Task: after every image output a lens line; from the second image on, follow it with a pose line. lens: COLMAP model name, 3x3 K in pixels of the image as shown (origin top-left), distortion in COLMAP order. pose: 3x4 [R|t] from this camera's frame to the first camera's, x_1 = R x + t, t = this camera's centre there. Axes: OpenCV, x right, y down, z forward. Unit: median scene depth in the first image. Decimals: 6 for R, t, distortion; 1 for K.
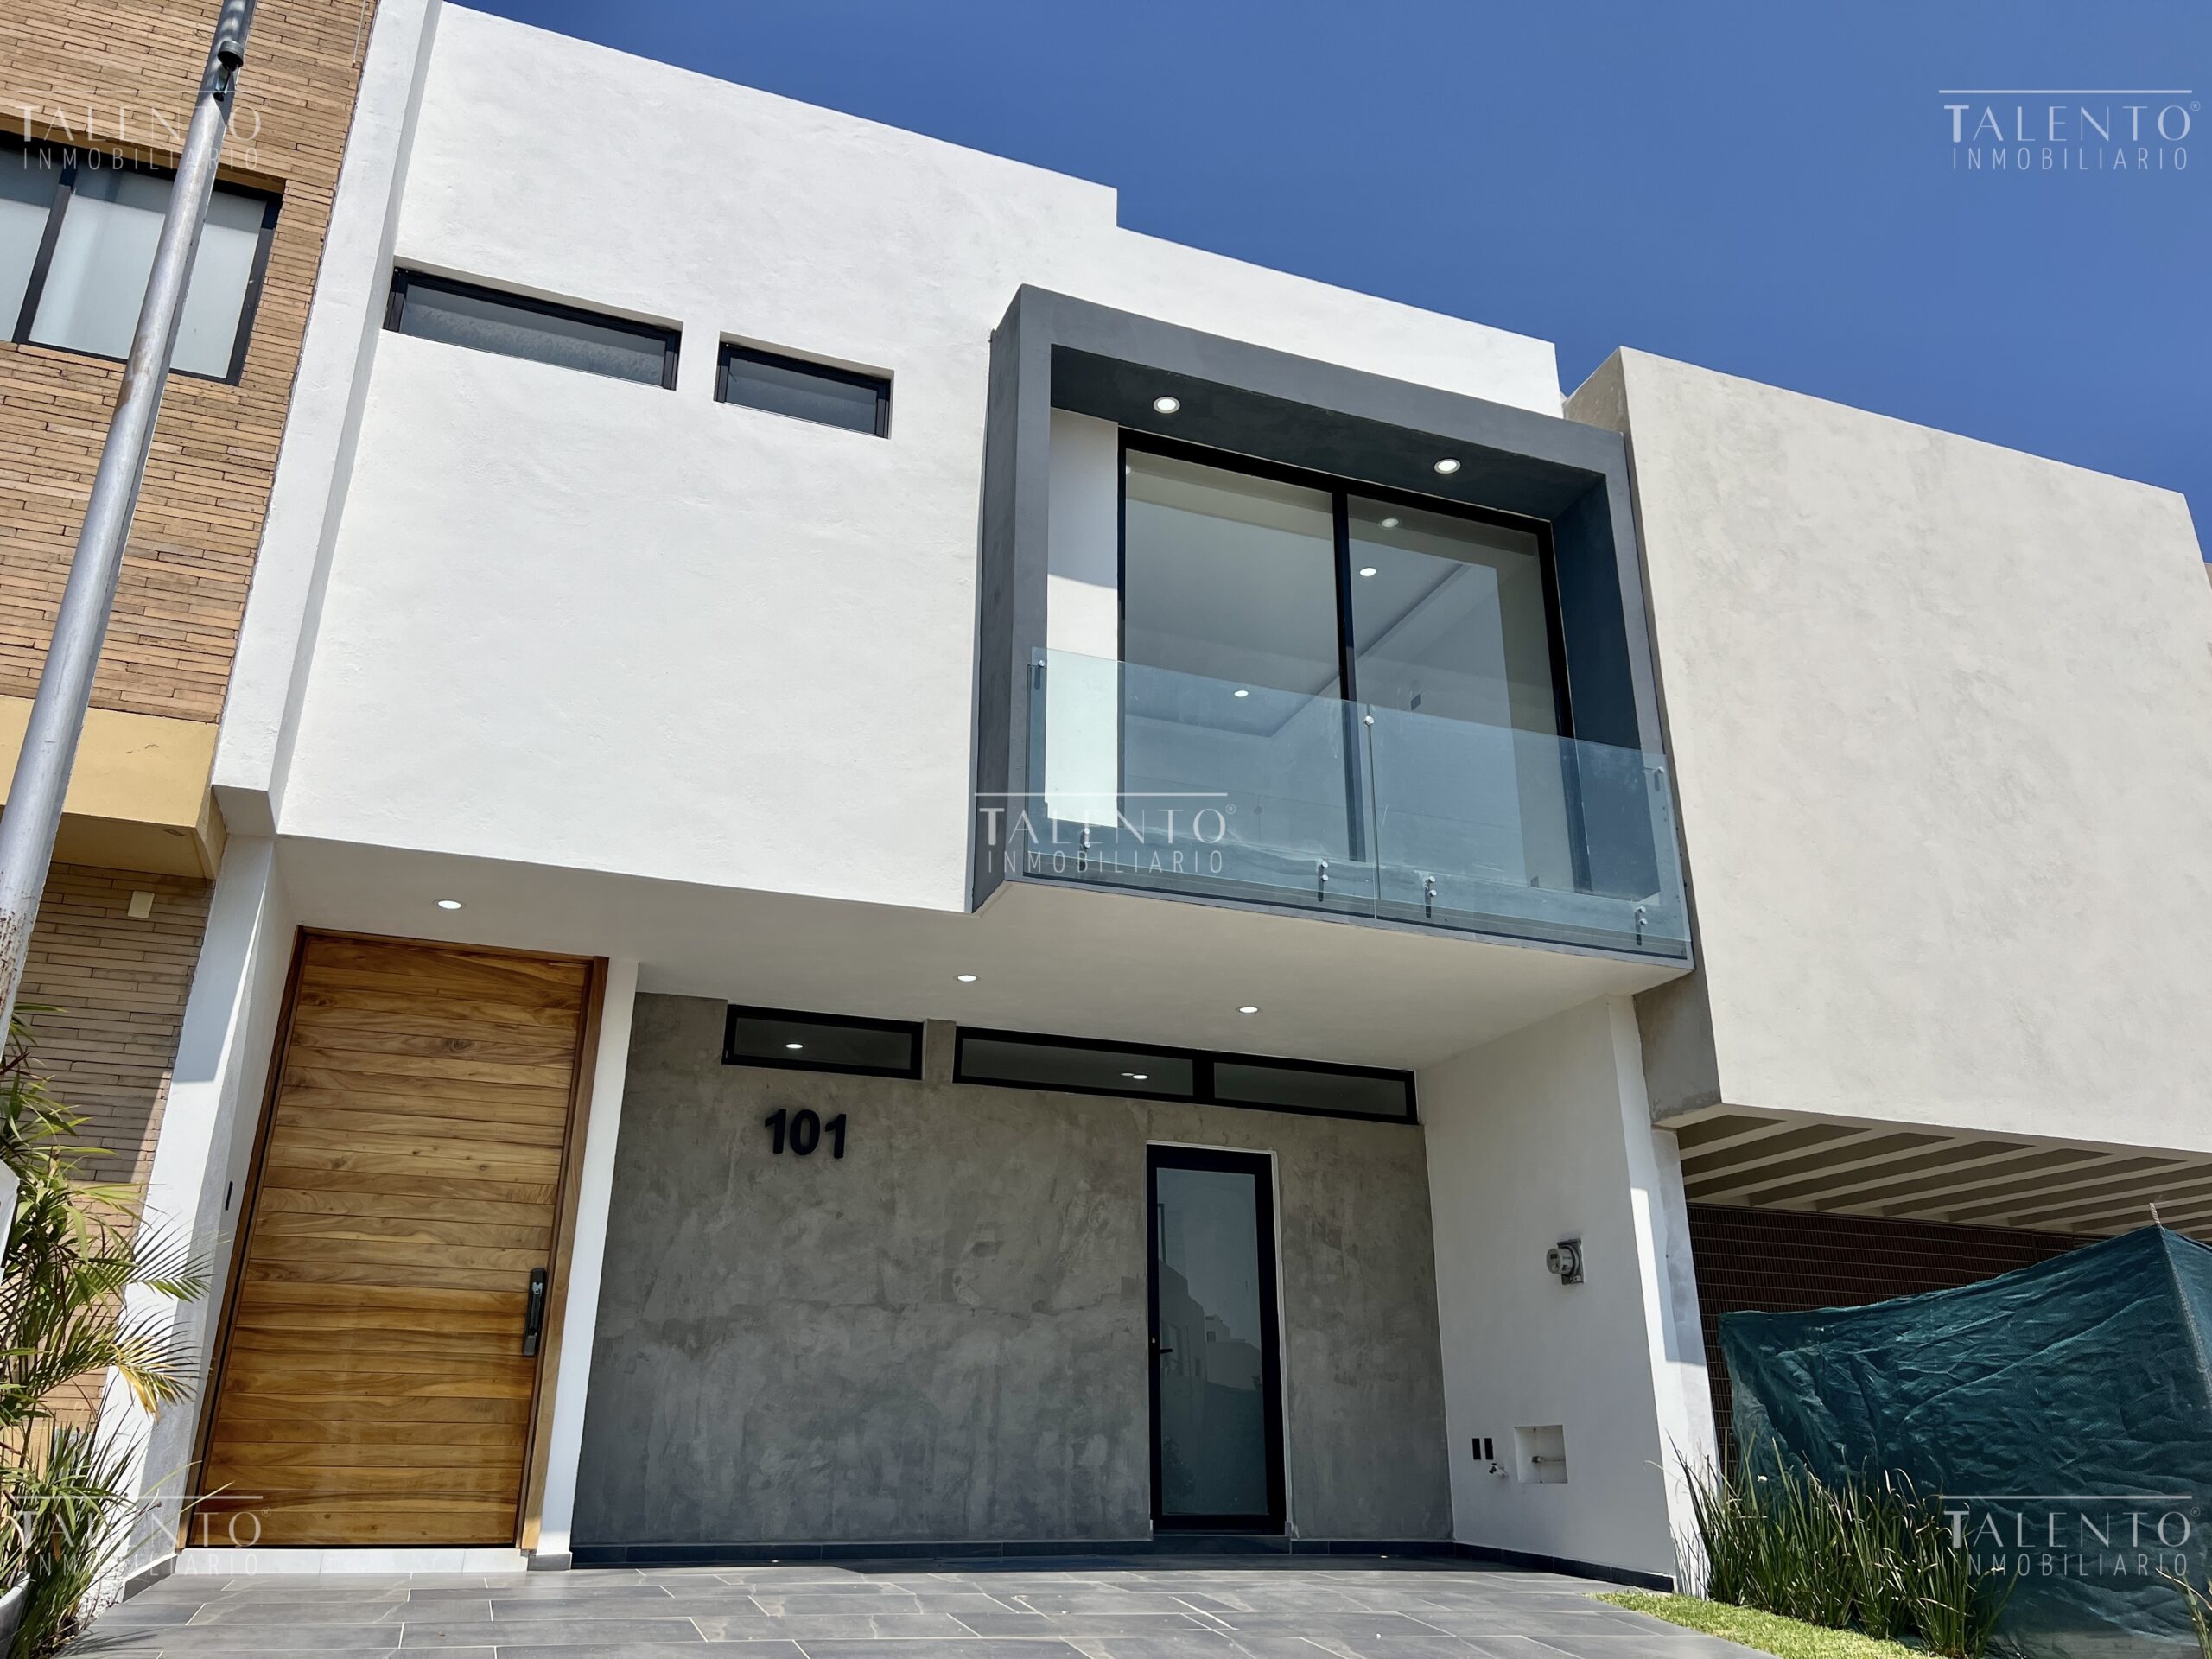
lens RADIAL K [[1658.7, 0, 1077.6], [0, 1658.7, 823.4], [0, 0, 1]] dist [0.053563, -0.062584]
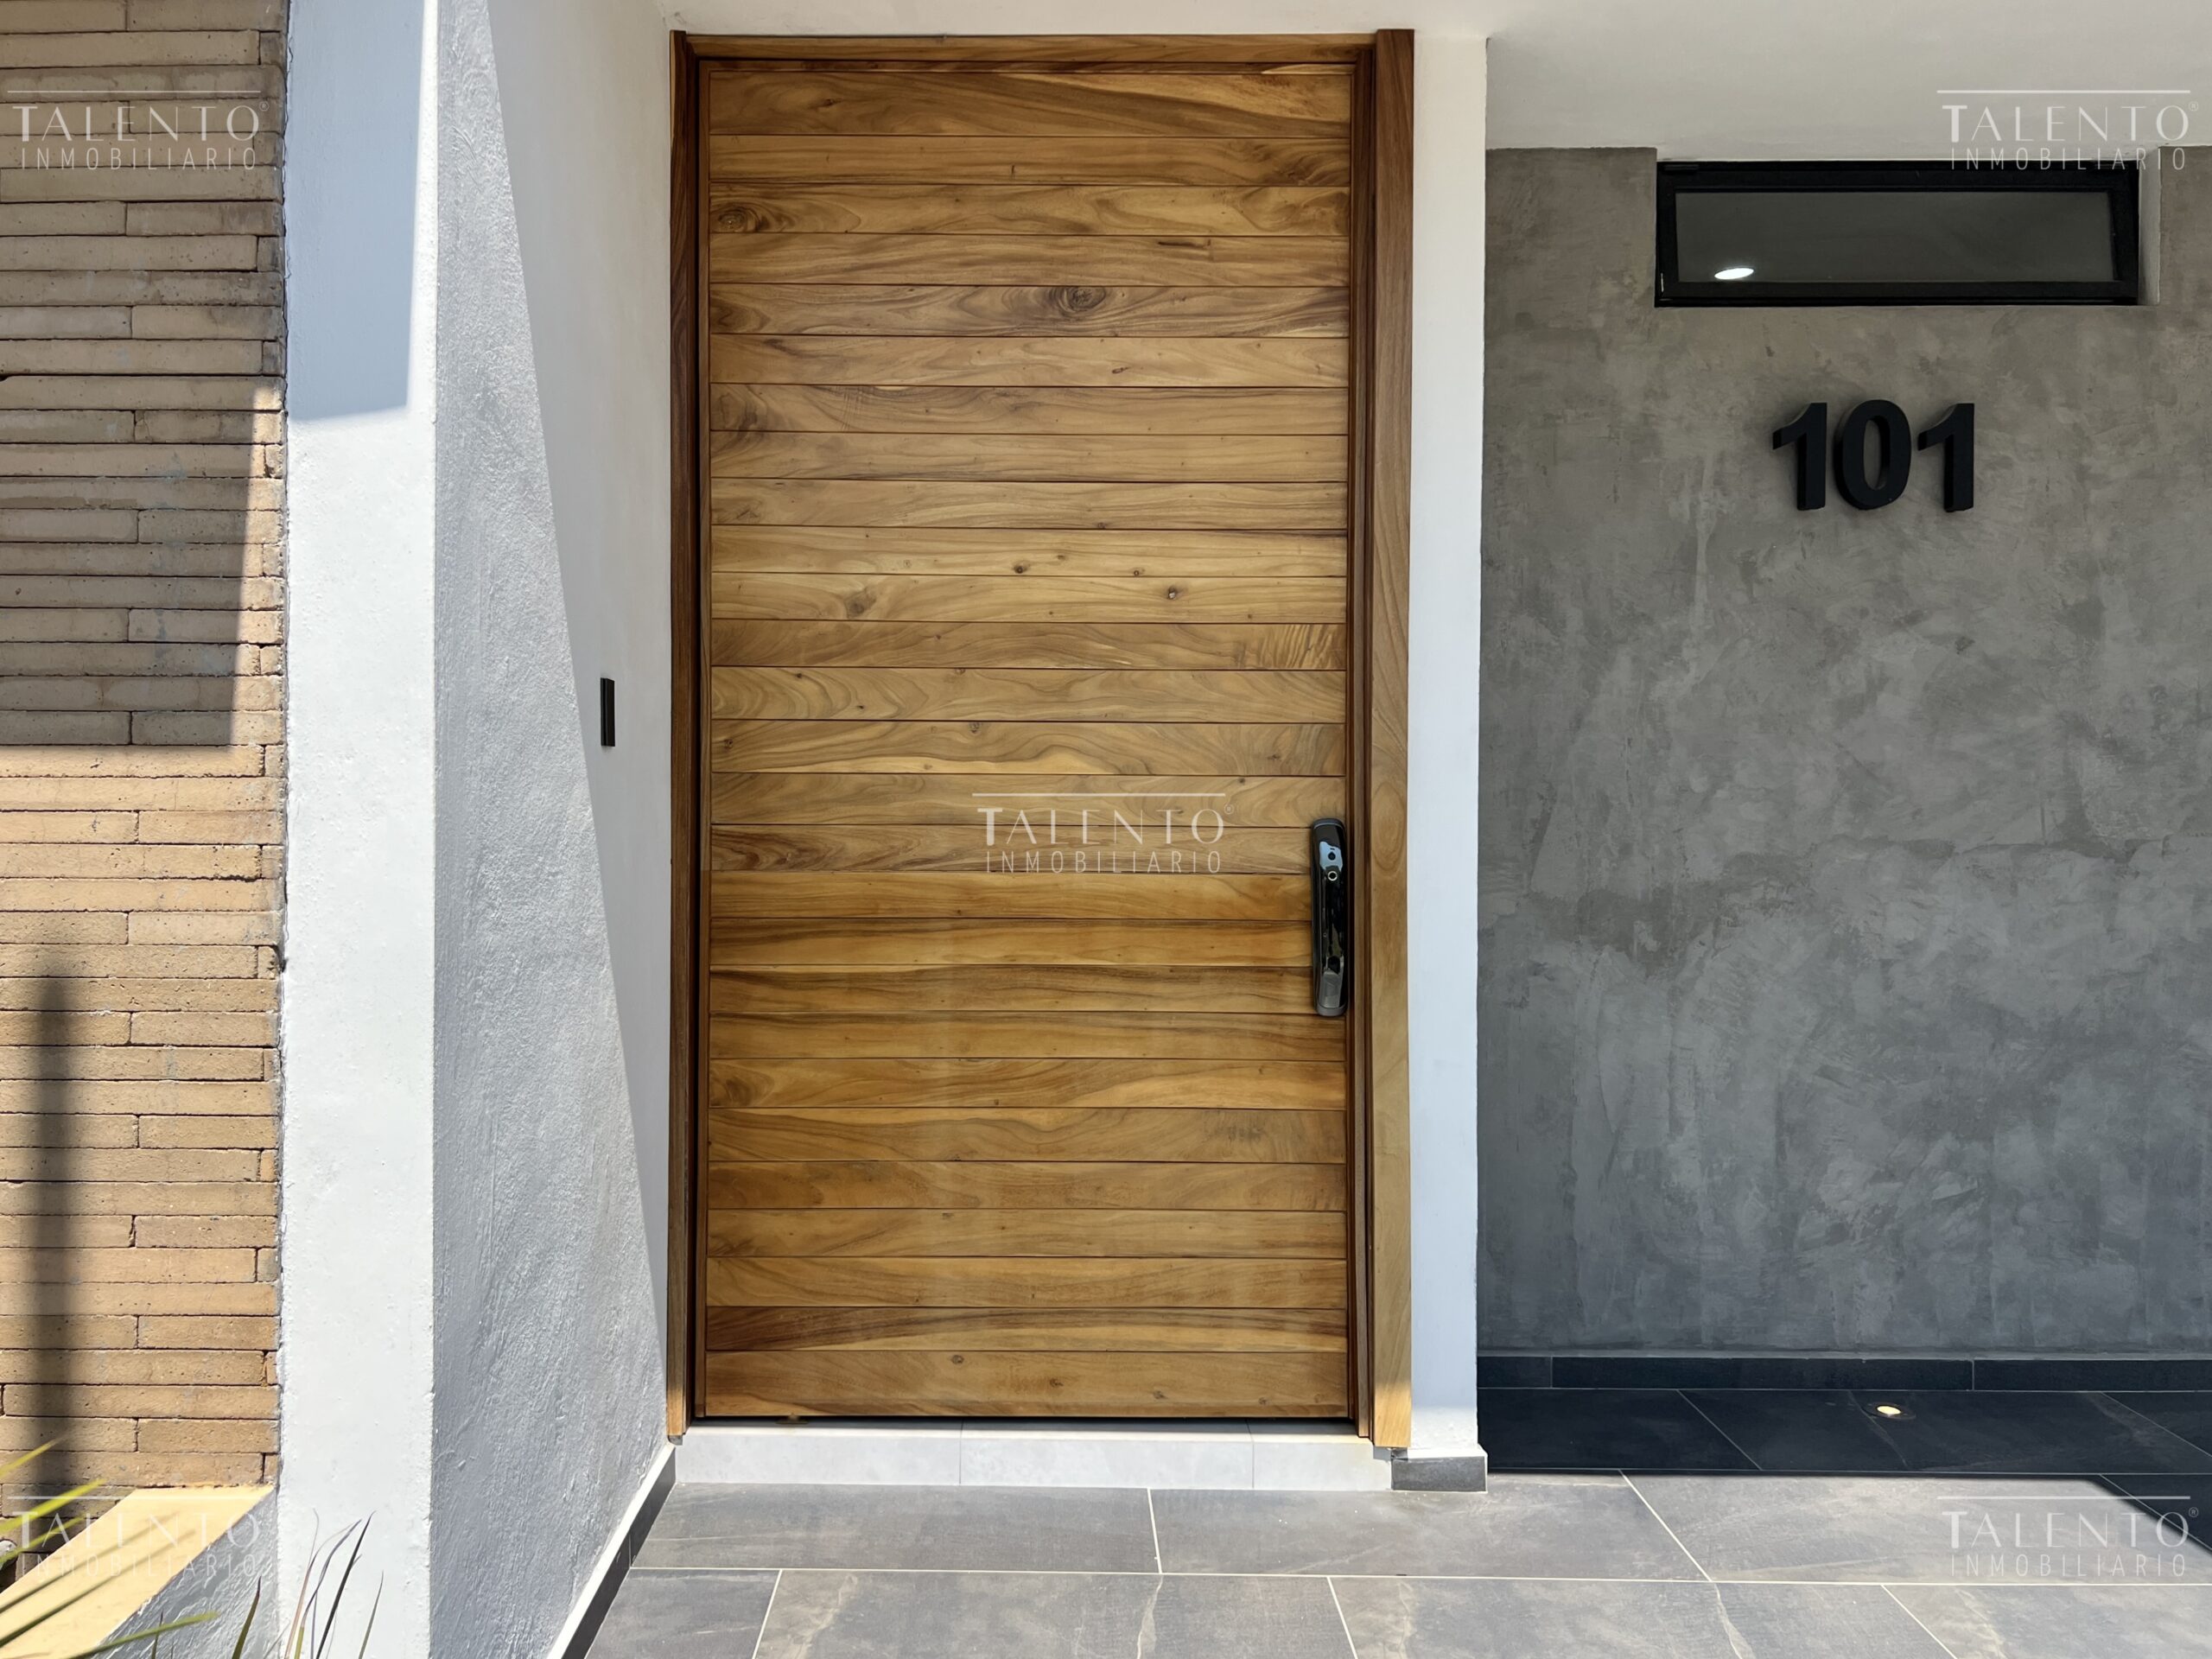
lens RADIAL K [[1680.8, 0, 1021.5], [0, 1680.8, 829.5], [0, 0, 1]] dist [0.066554, -0.087824]
pose [[0.936819, -0.001364, -0.349813, -0.229567], [0.133866, 0.925274, 0.354892, 0.099538], [0.323188, -0.379297, 0.866996, 0.563593]]
